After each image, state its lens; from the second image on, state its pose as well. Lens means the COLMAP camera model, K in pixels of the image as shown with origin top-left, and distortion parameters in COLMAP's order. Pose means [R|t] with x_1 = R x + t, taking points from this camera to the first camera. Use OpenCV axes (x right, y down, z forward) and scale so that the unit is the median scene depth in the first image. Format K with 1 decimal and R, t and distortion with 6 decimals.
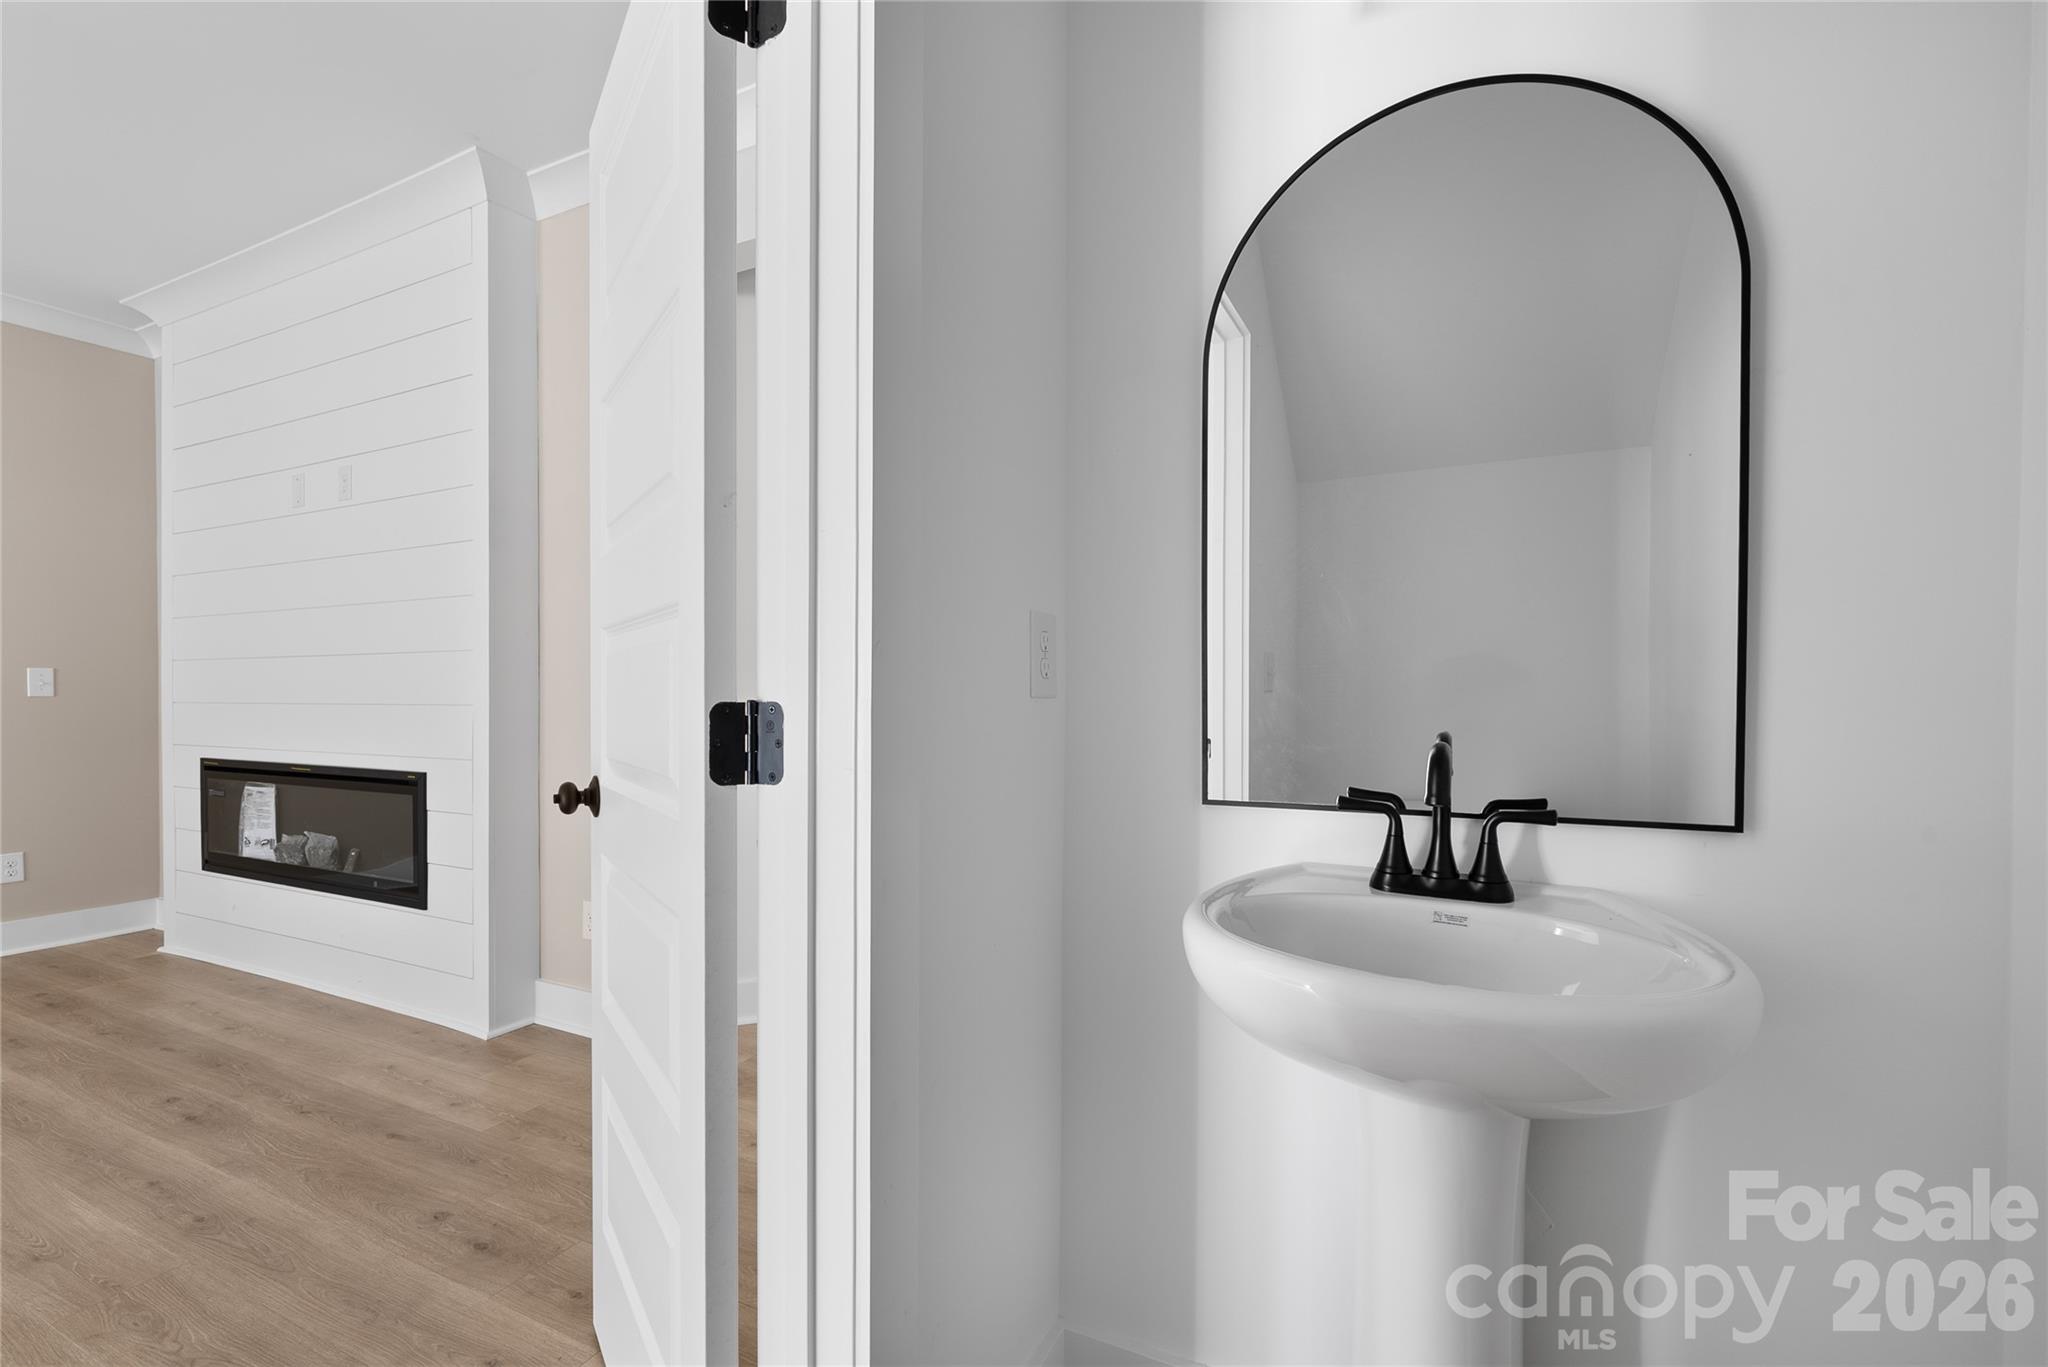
lens RADIAL K [[880.6, 0, 1018.0], [0, 880.6, 696.9], [0, 0, 1]] dist [-0.001943, 0.000461]
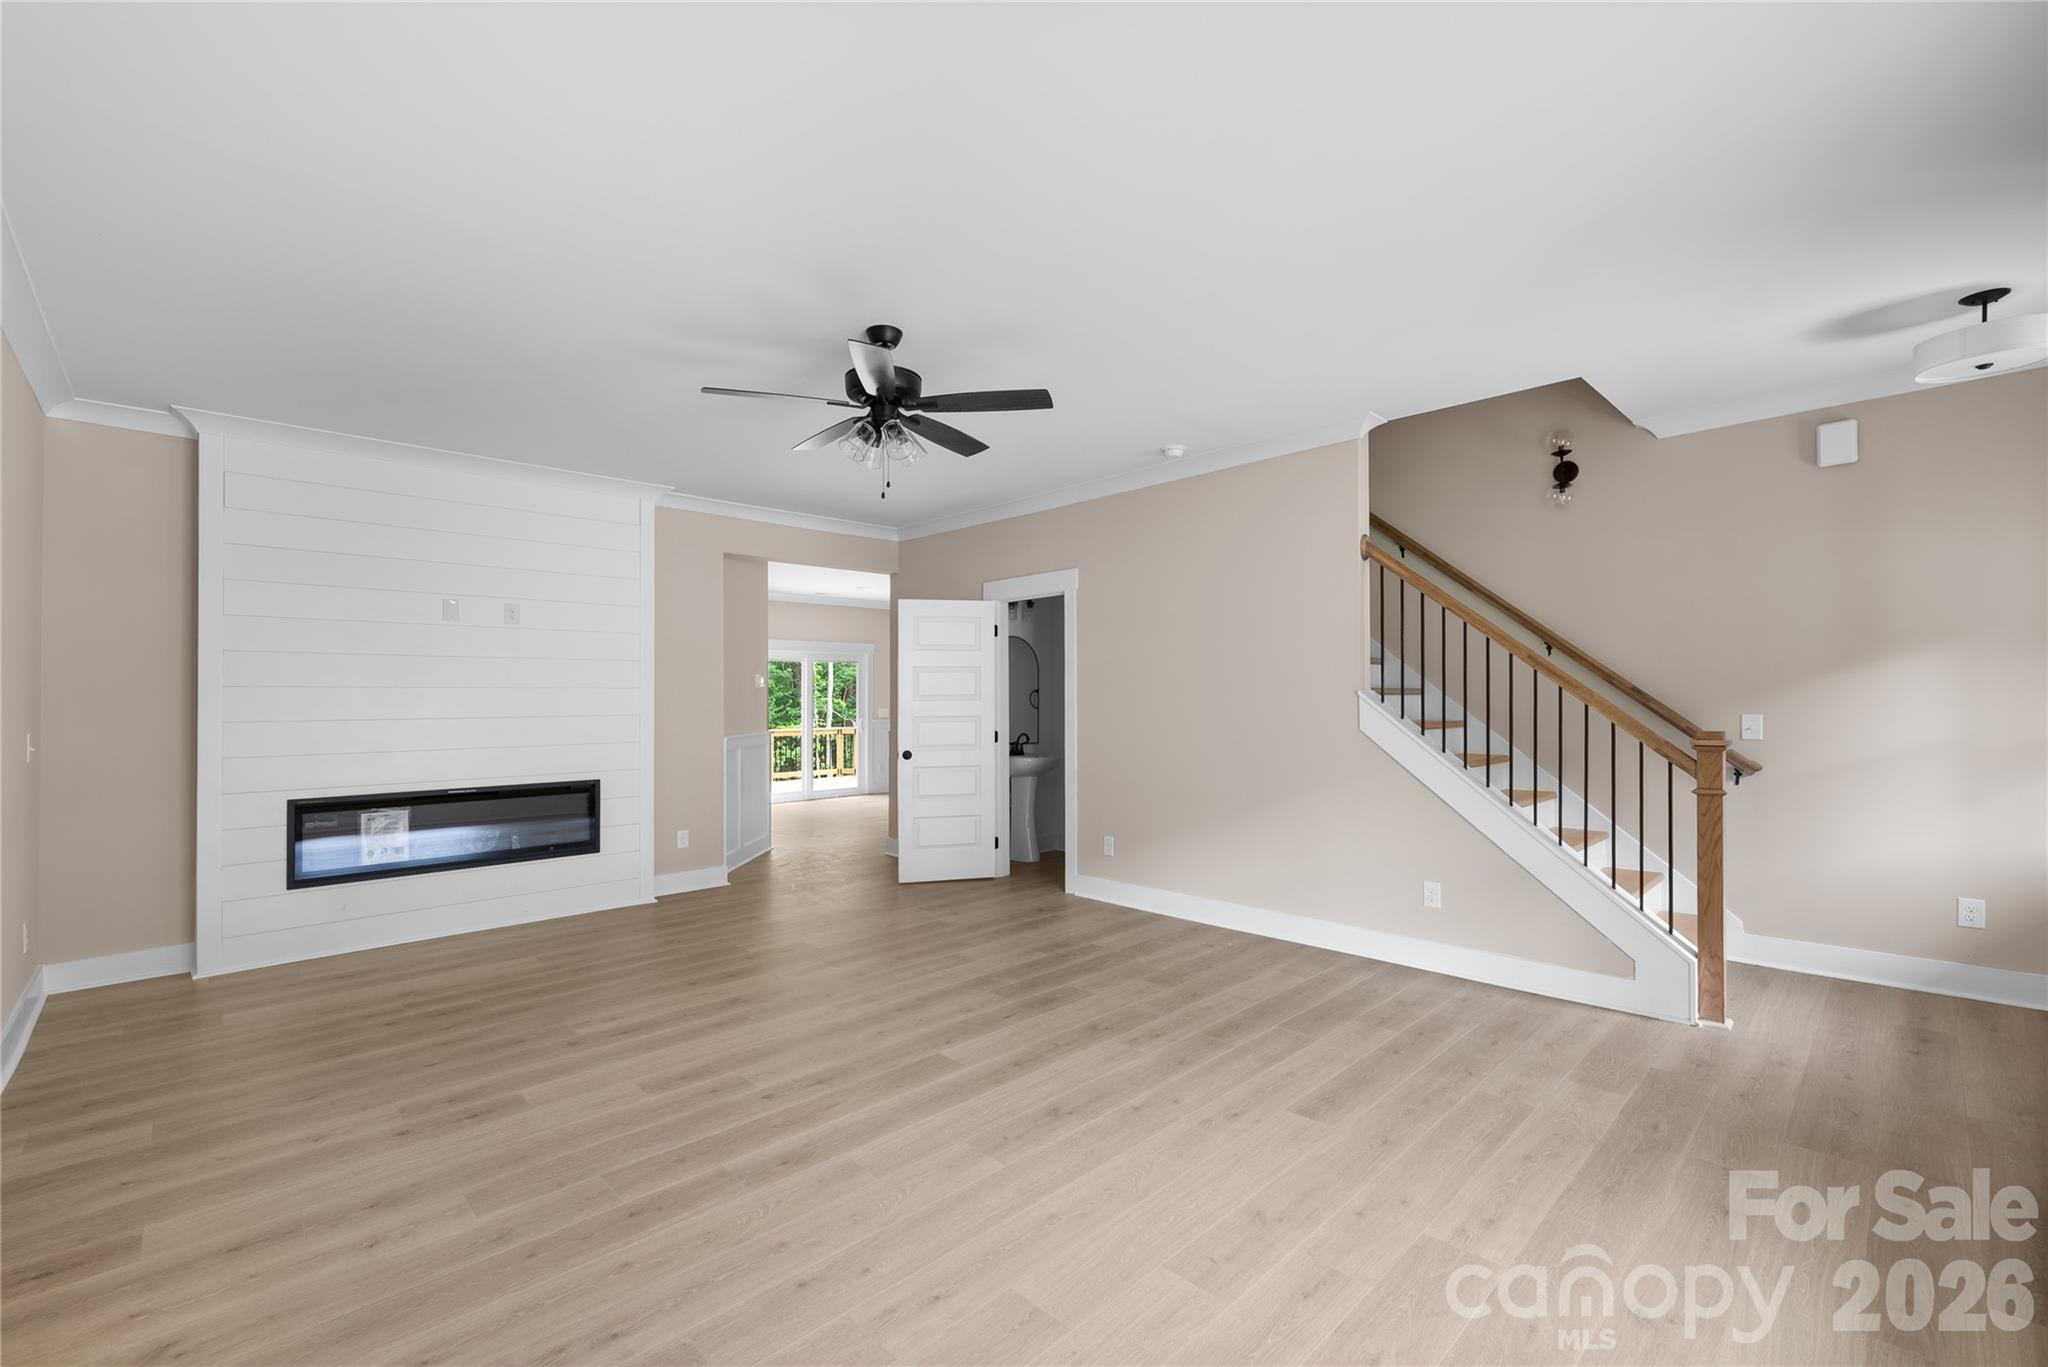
lens RADIAL K [[860.7, 0, 1022.5], [0, 860.7, 692.0], [0, 0, 1]] dist [-0.001694, -0.000452]
pose [[0.332887, 0.008516, 0.942928, -2.095090], [0.014171, 0.999801, -0.014033, -0.063191], [-0.942860, 0.018034, 0.332700, -0.473236]]
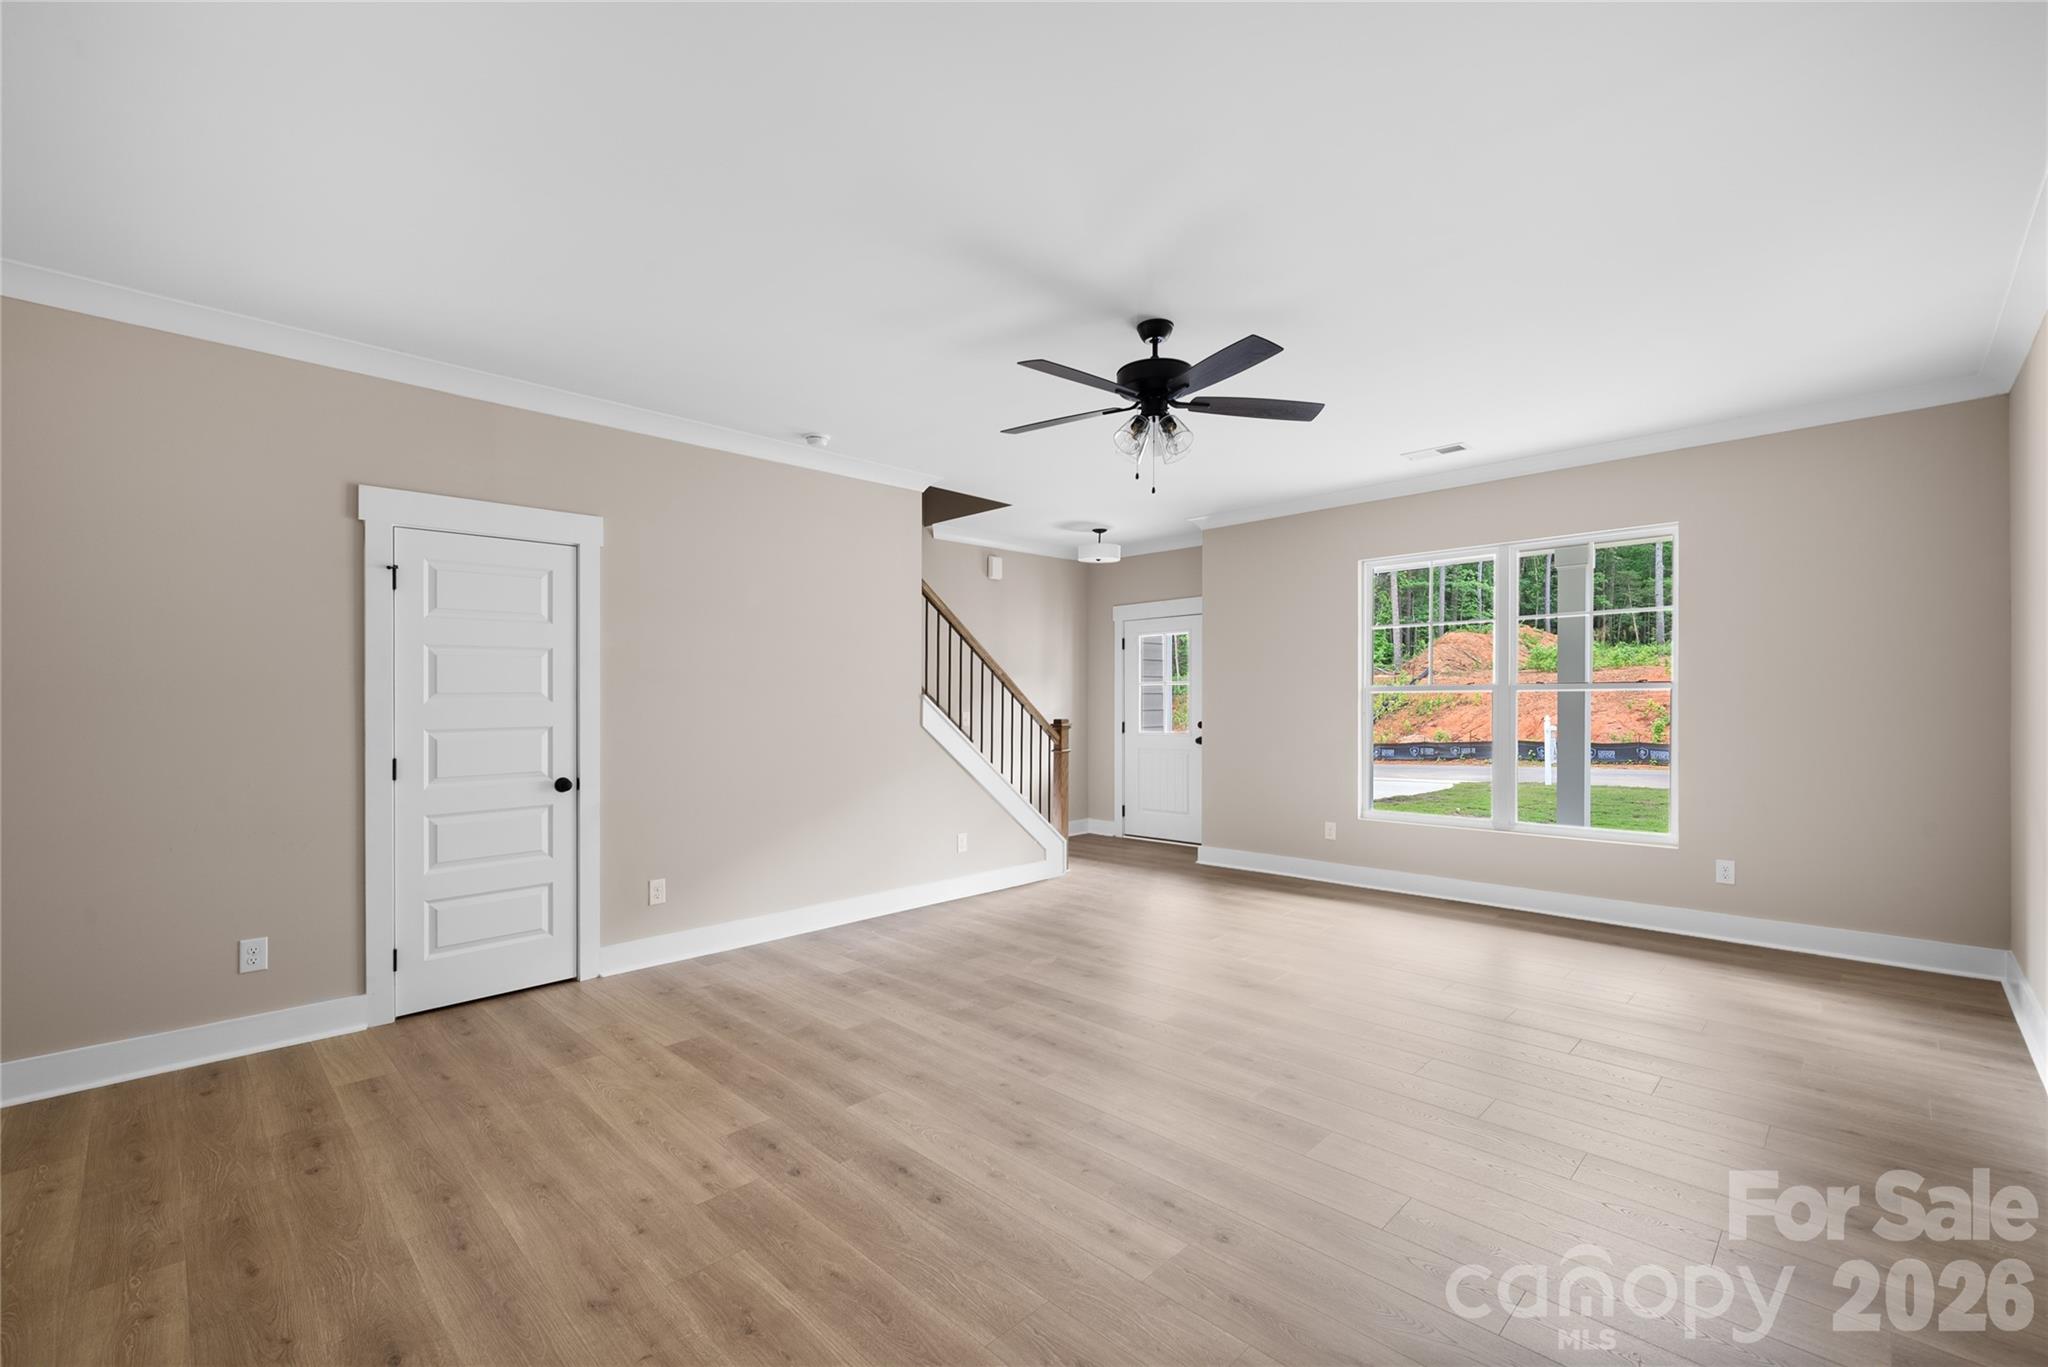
lens RADIAL K [[860.7, 0, 1025.0], [0, 860.7, 716.6], [0, 0, 1]] dist [-0.001694, -0.000452]
pose [[-0.948508, 0.002506, 0.316742, -1.303880], [0.011433, 0.999588, 0.026326, -0.078053], [-0.316546, 0.028592, -0.948146, 1.164157]]
